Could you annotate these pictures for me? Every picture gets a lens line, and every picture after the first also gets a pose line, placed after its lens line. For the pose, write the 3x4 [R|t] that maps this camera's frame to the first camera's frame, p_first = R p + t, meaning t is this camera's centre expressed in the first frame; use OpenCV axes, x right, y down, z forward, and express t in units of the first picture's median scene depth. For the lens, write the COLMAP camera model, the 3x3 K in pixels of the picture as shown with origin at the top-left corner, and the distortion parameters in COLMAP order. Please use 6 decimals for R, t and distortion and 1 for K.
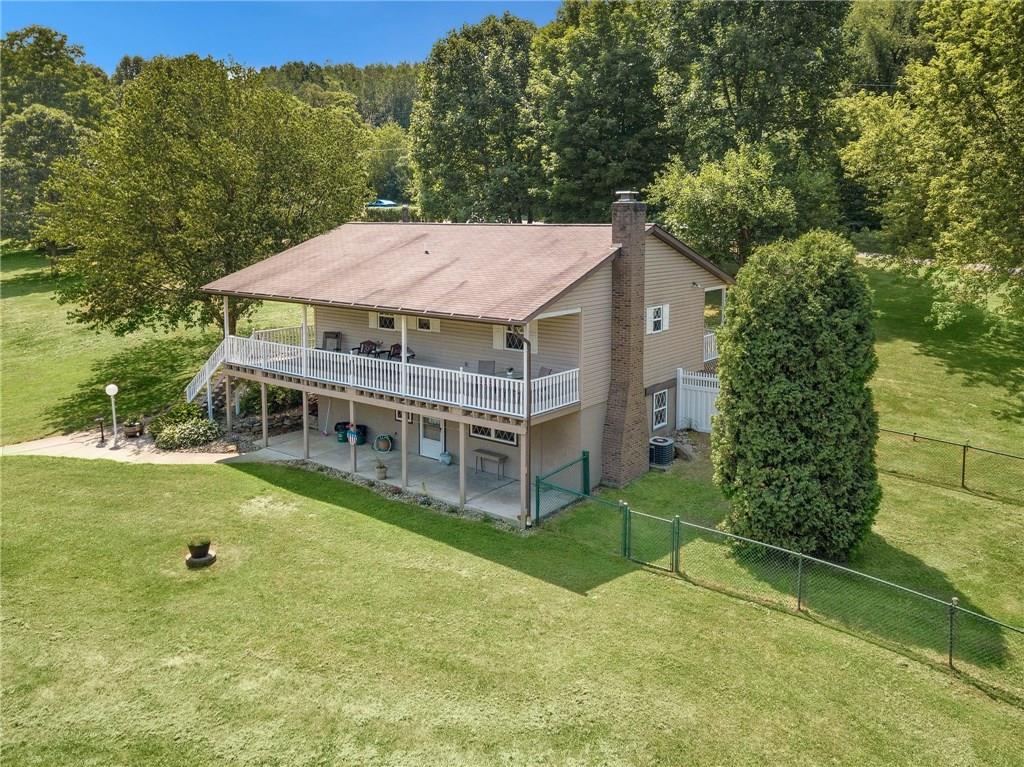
lens RADIAL K [[790.3, 0, 512.0], [0, 790.3, 383.5], [0, 0, 1]] dist [0.066424, -0.049630]
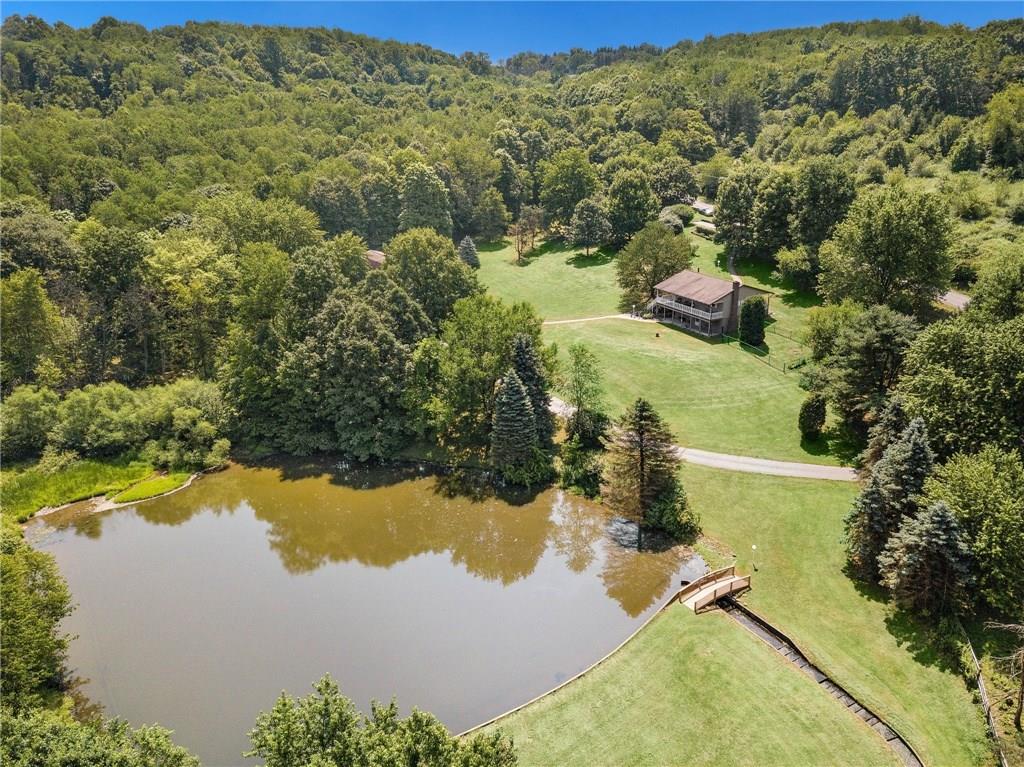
lens RADIAL K [[790.3, 0, 512.0], [0, 790.3, 383.5], [0, 0, 1]] dist [0.066424, -0.049630]
pose [[0.912611, 0.120749, -0.390590, 0.819288], [-0.053599, 0.982480, 0.178493, -0.370033], [0.405299, -0.141960, 0.903095, -3.978059]]
